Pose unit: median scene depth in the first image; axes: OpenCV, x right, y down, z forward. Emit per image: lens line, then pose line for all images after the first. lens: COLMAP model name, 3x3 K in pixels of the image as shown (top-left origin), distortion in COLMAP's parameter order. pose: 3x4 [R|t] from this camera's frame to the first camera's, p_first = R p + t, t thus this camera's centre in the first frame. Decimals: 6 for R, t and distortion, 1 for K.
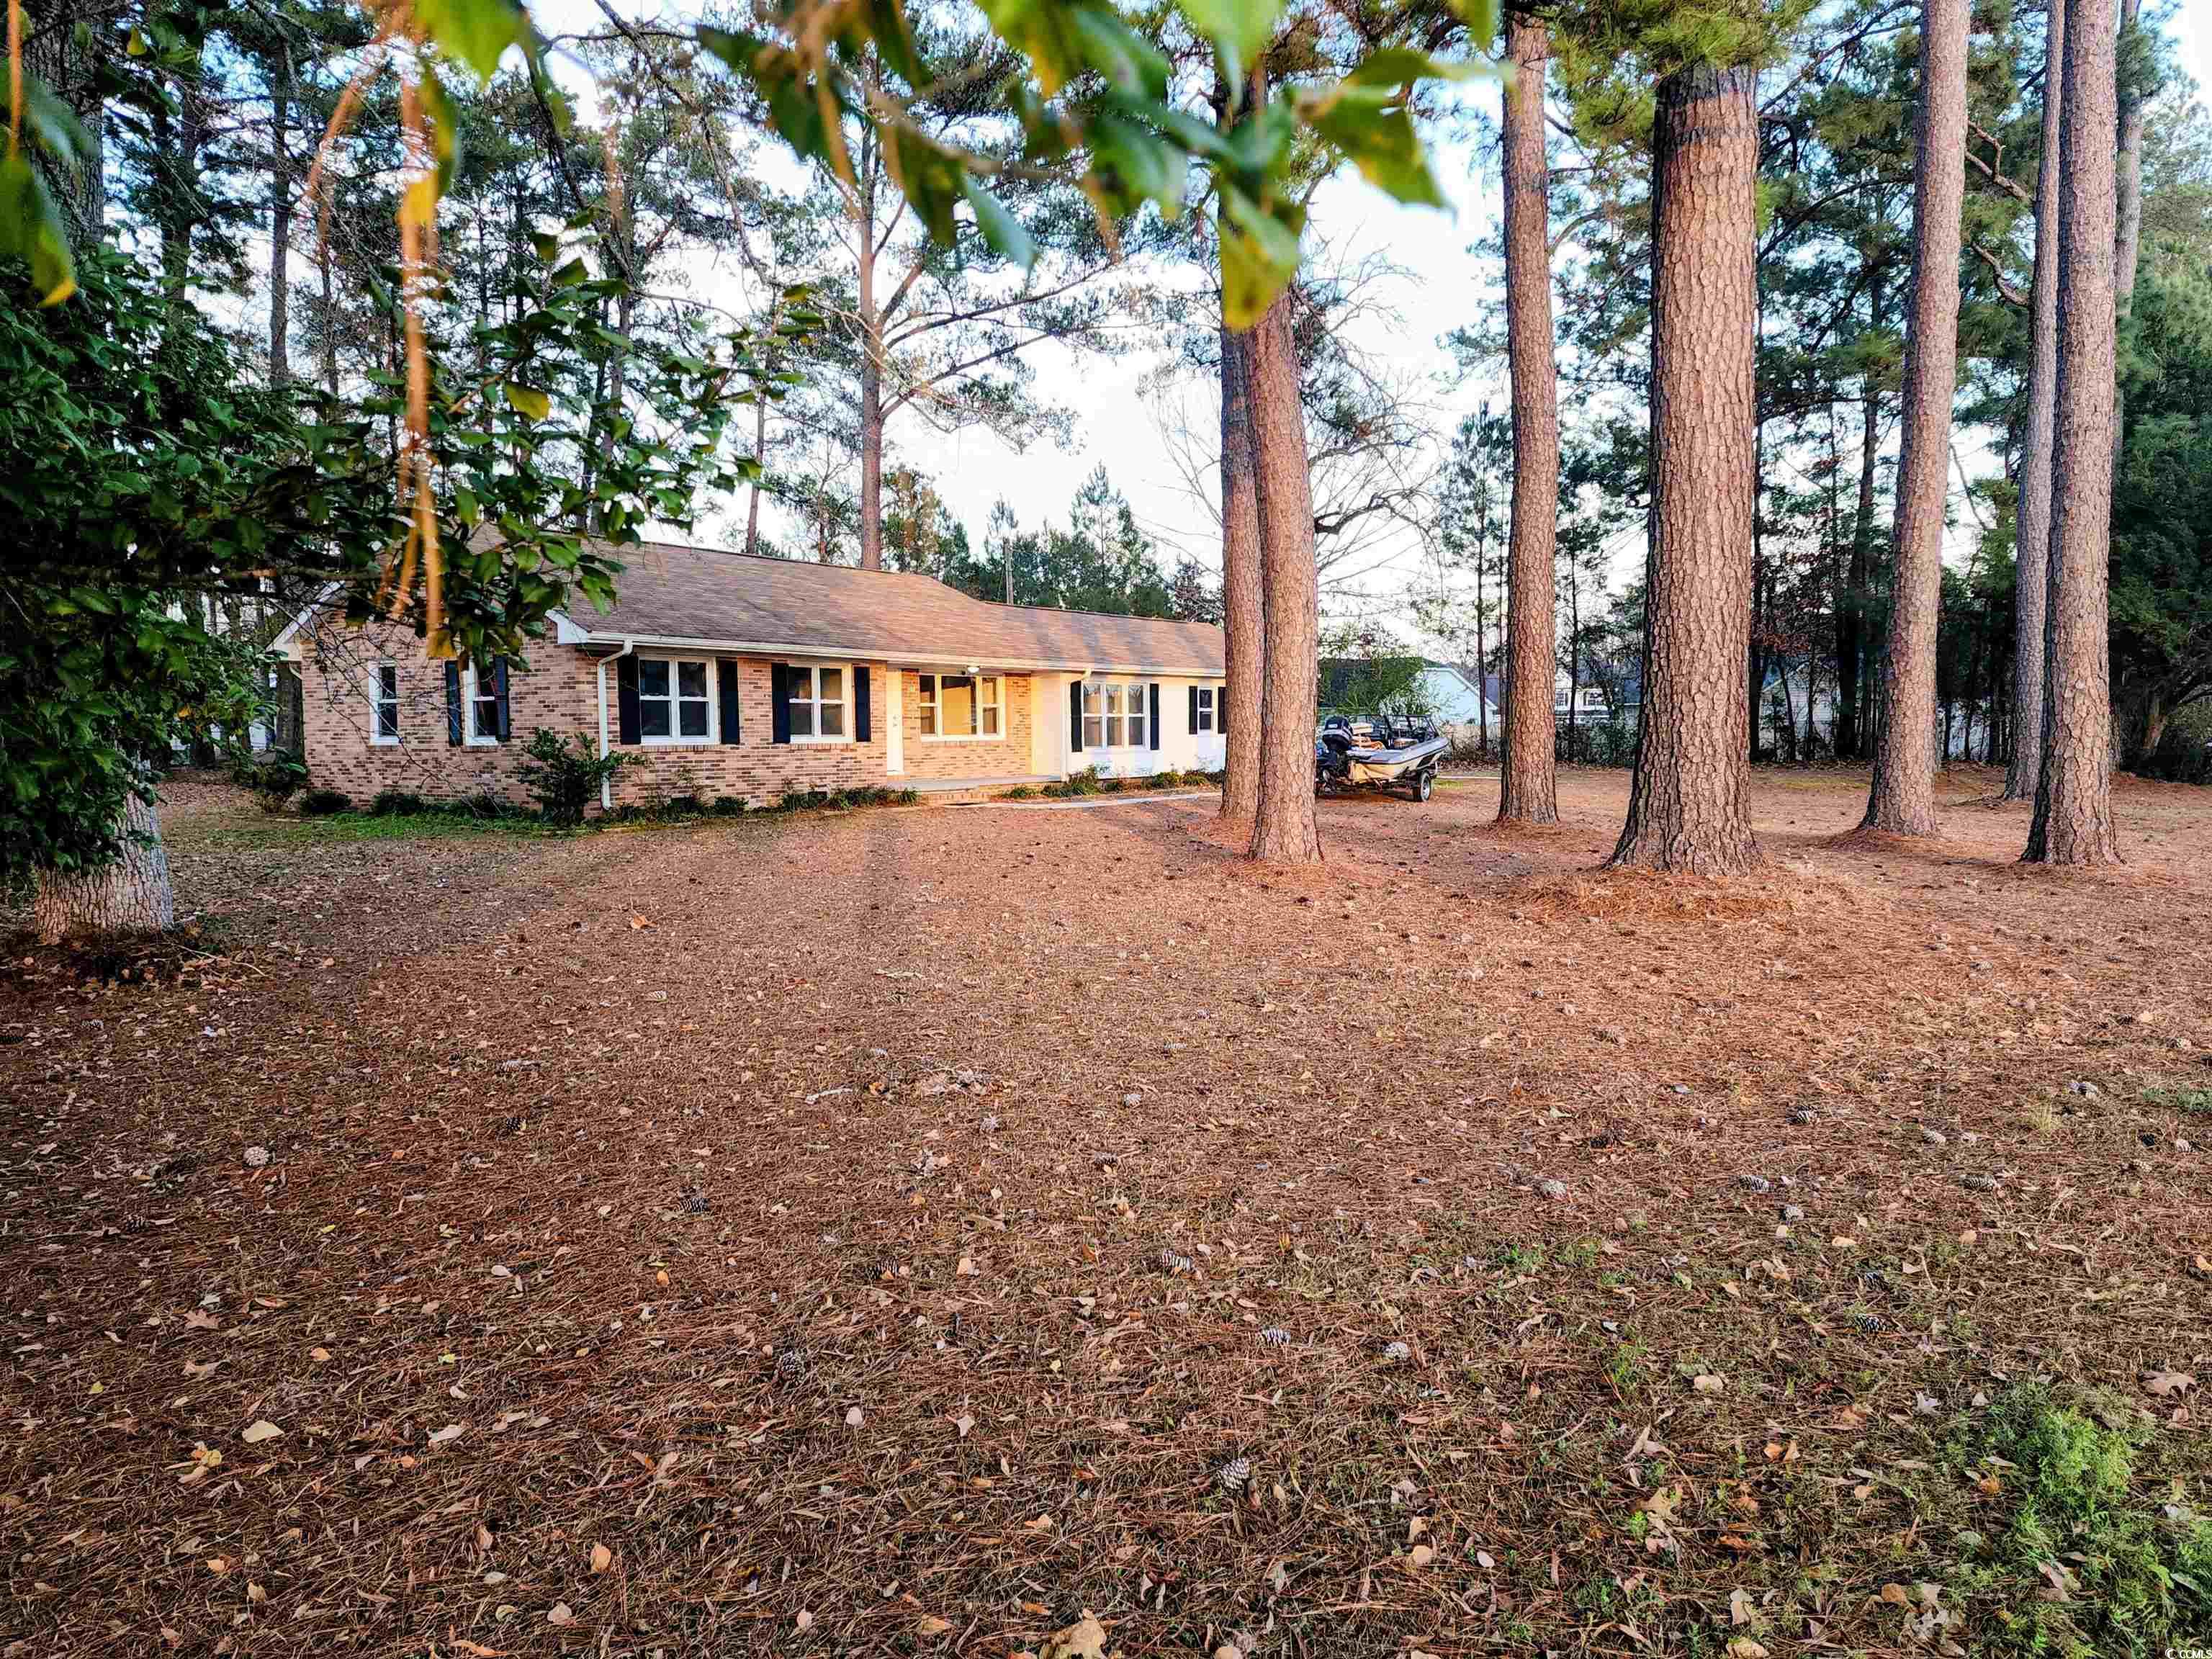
lens RADIAL K [[1483.3, 0, 1106.0], [0, 1483.3, 829.5], [0, 0, 1]] dist [0.079089, -0.065545]
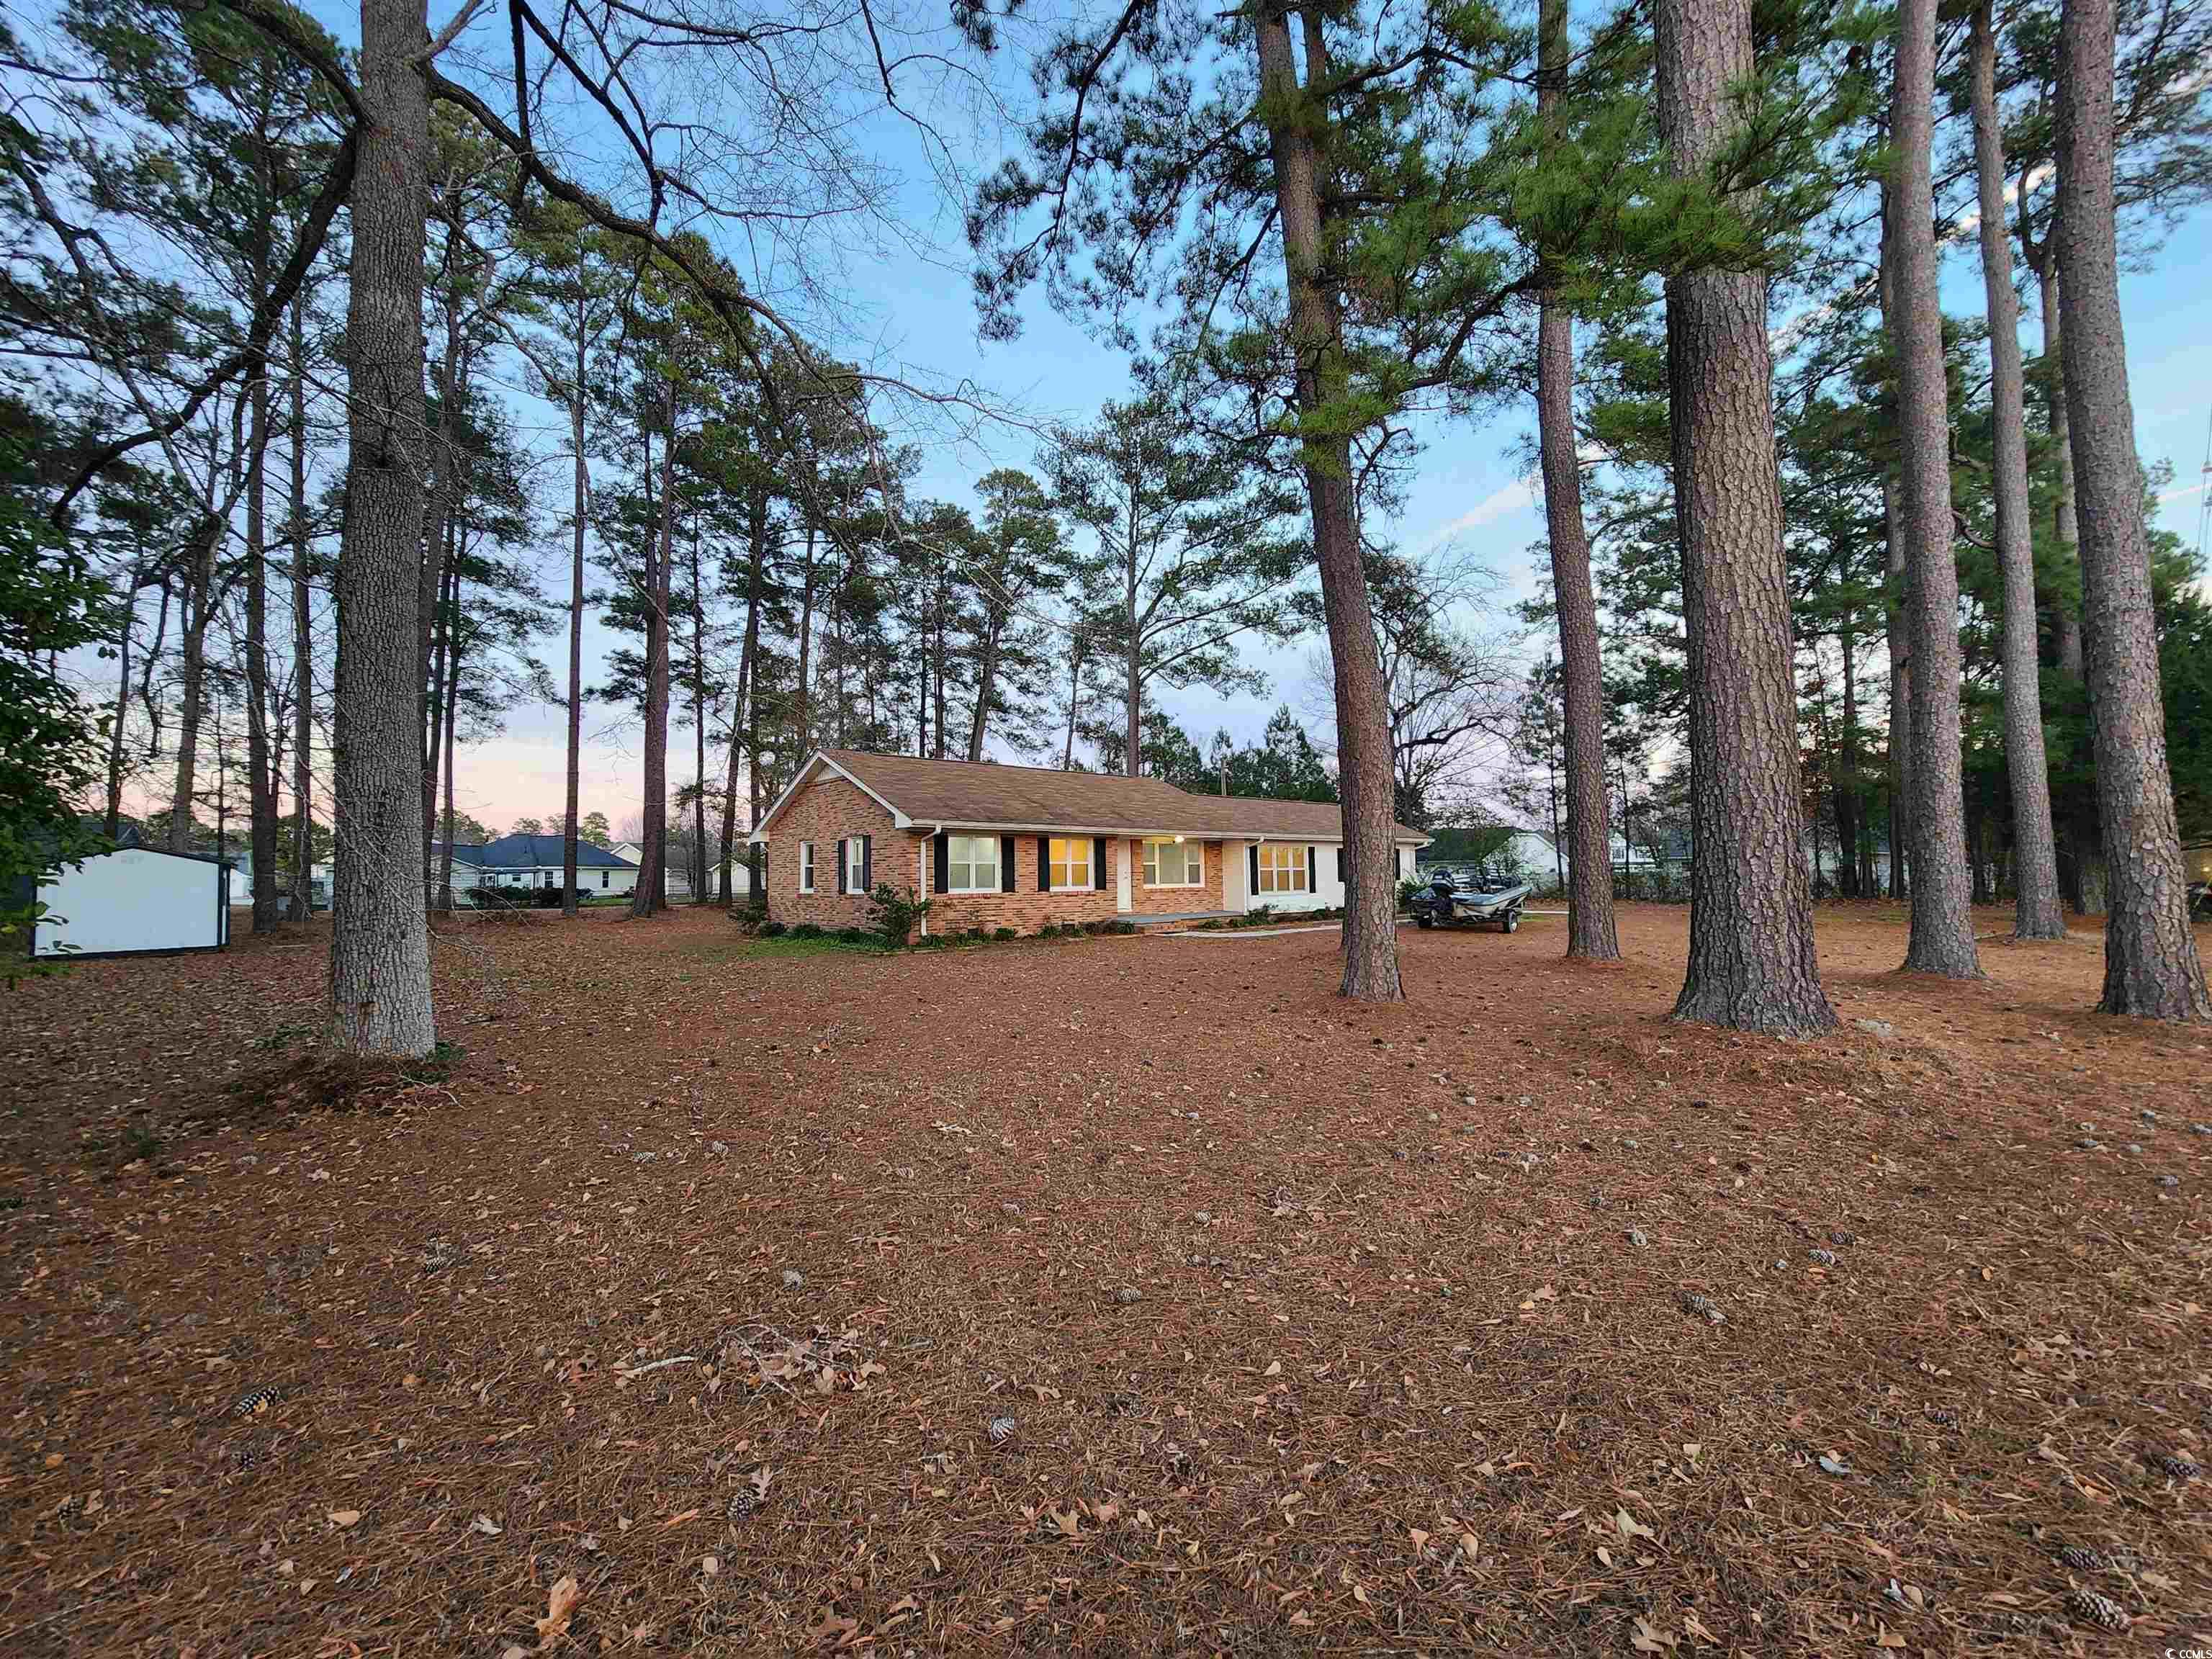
lens RADIAL K [[914.2, 0, 1109.0], [0, 914.2, 821.7], [0, 0, 1]] dist [0.001182, 0.000302]
pose [[0.977060, -0.017633, -0.212232, 0.022212], [-0.009084, 0.992208, -0.124259, -0.007978], [0.212770, 0.123336, 0.969287, 0.069160]]
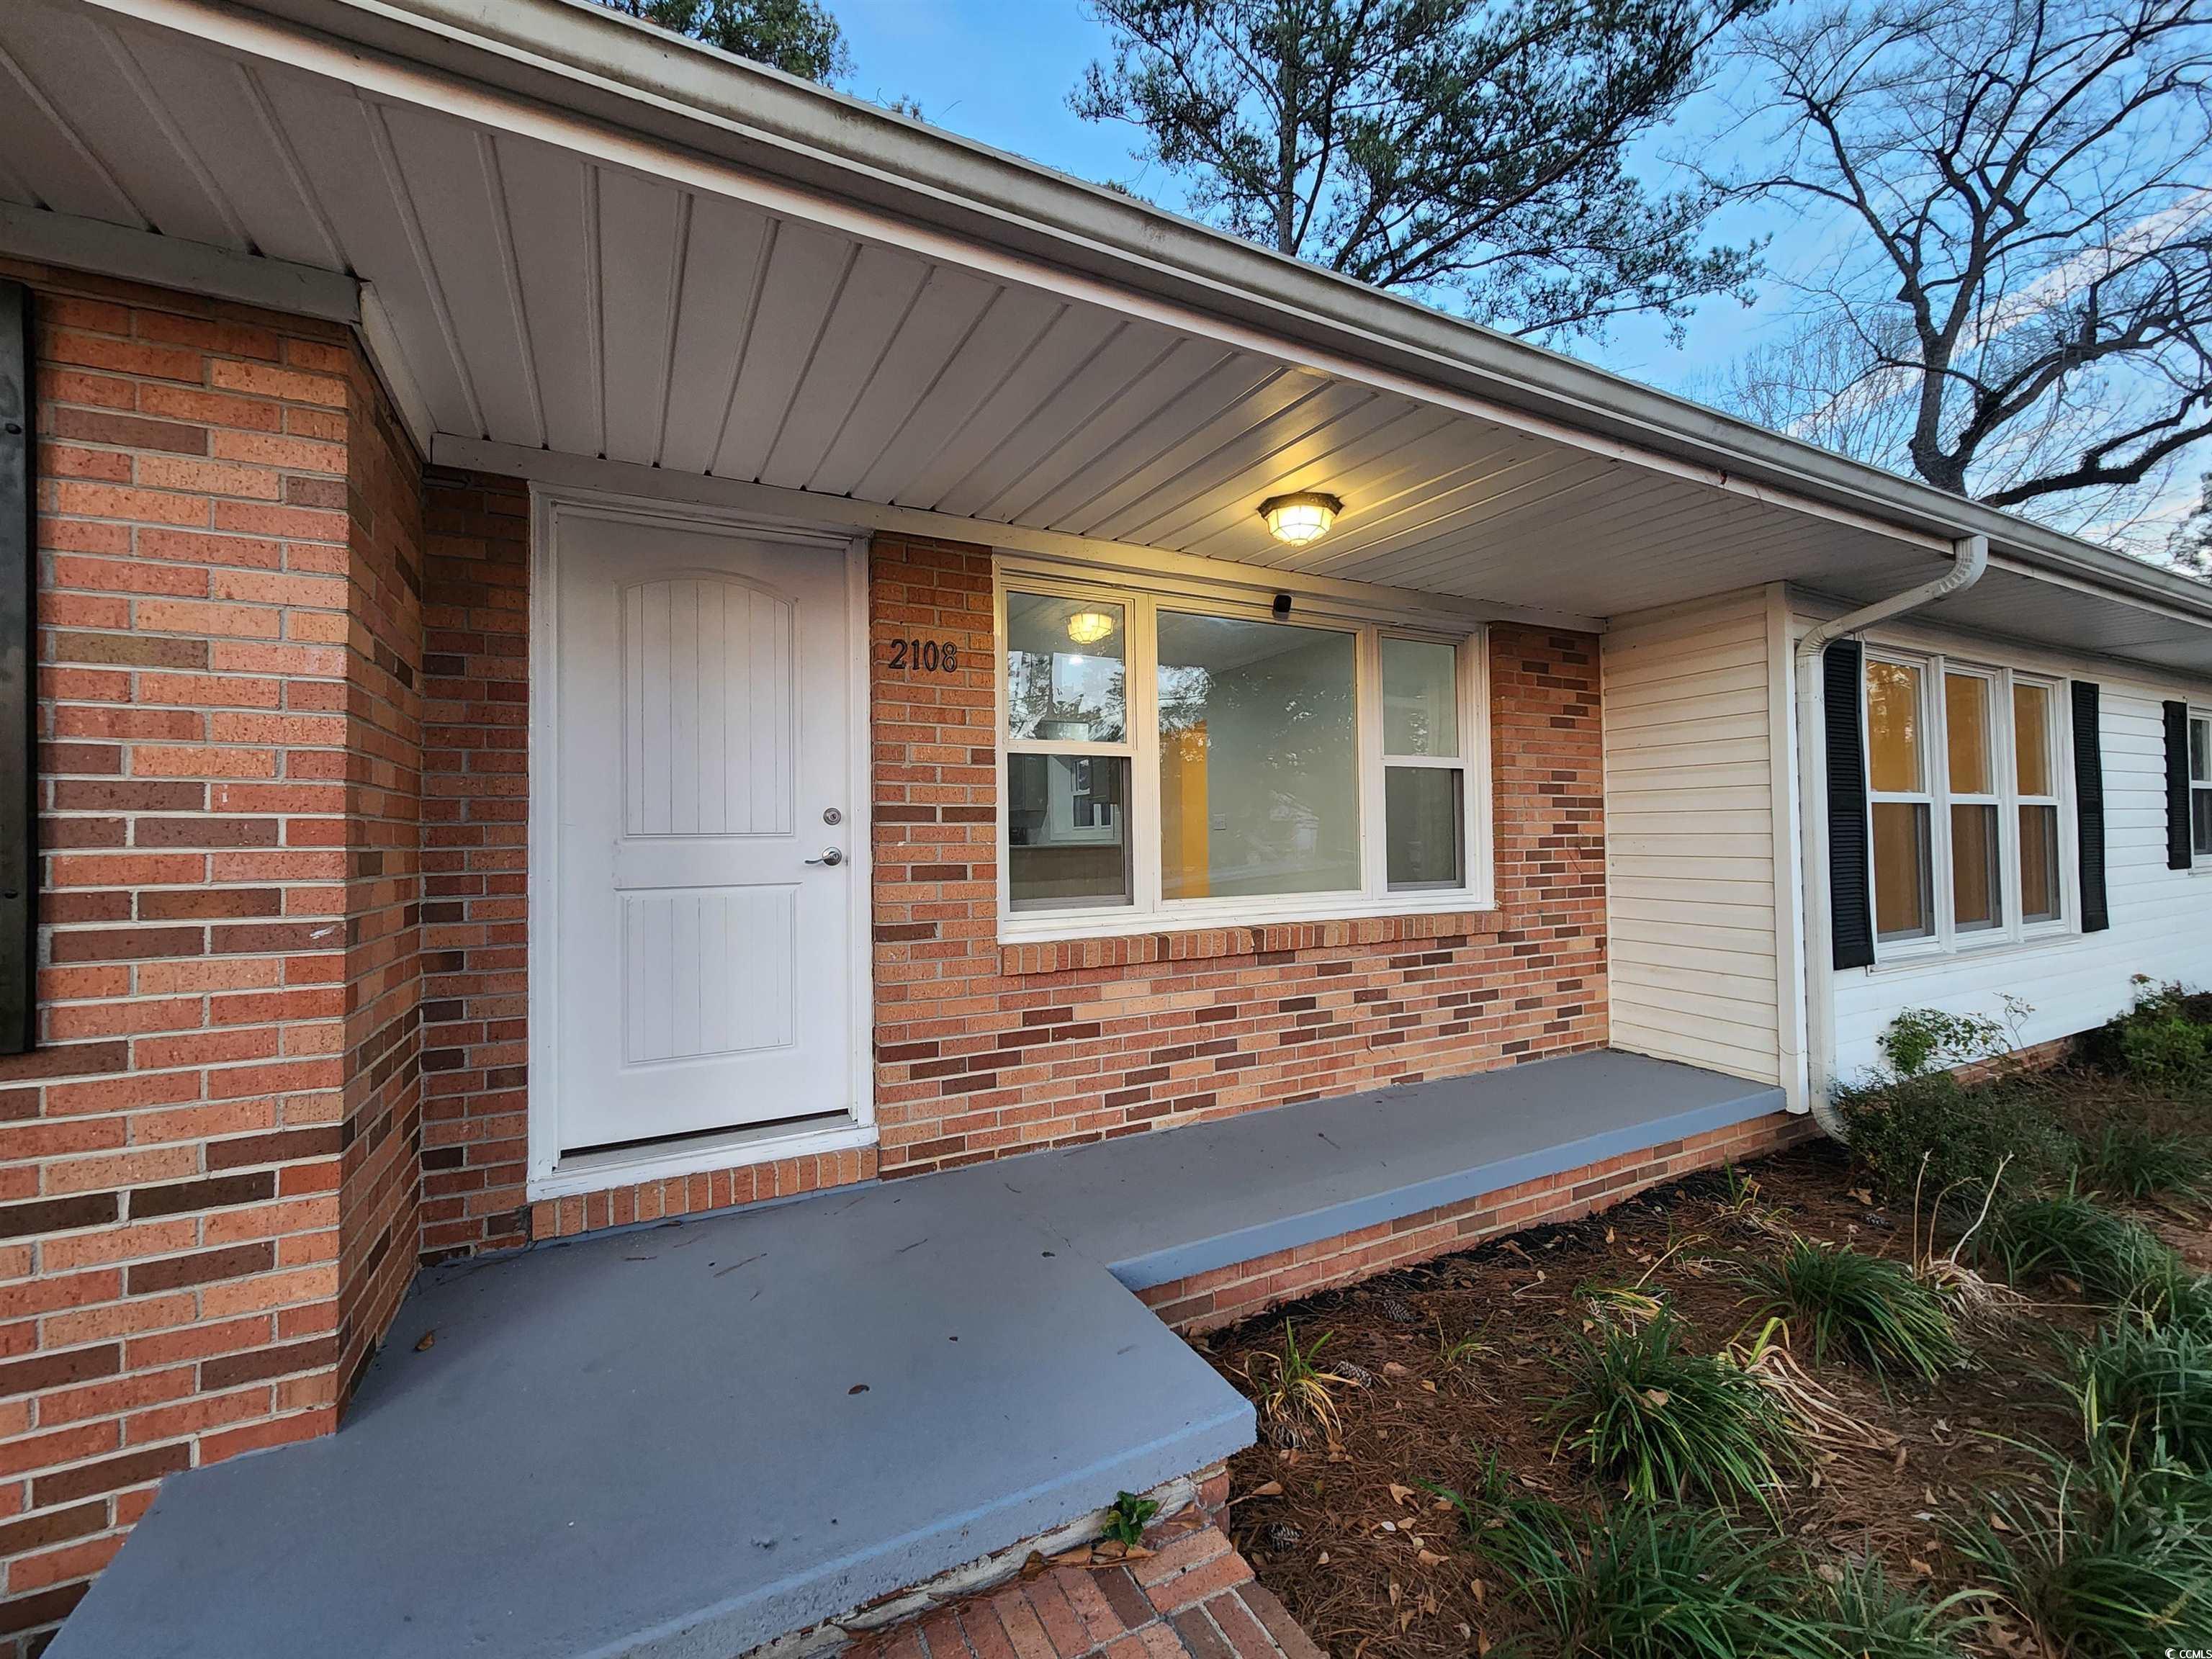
lens RADIAL K [[914.2, 0, 1109.0], [0, 914.2, 821.7], [0, 0, 1]] dist [0.001182, 0.000302]
pose [[0.896200, -0.015959, -0.443364, -0.040169], [-0.021292, 0.996654, -0.078914, -0.042510], [0.443140, 0.080163, 0.892861, 0.582584]]
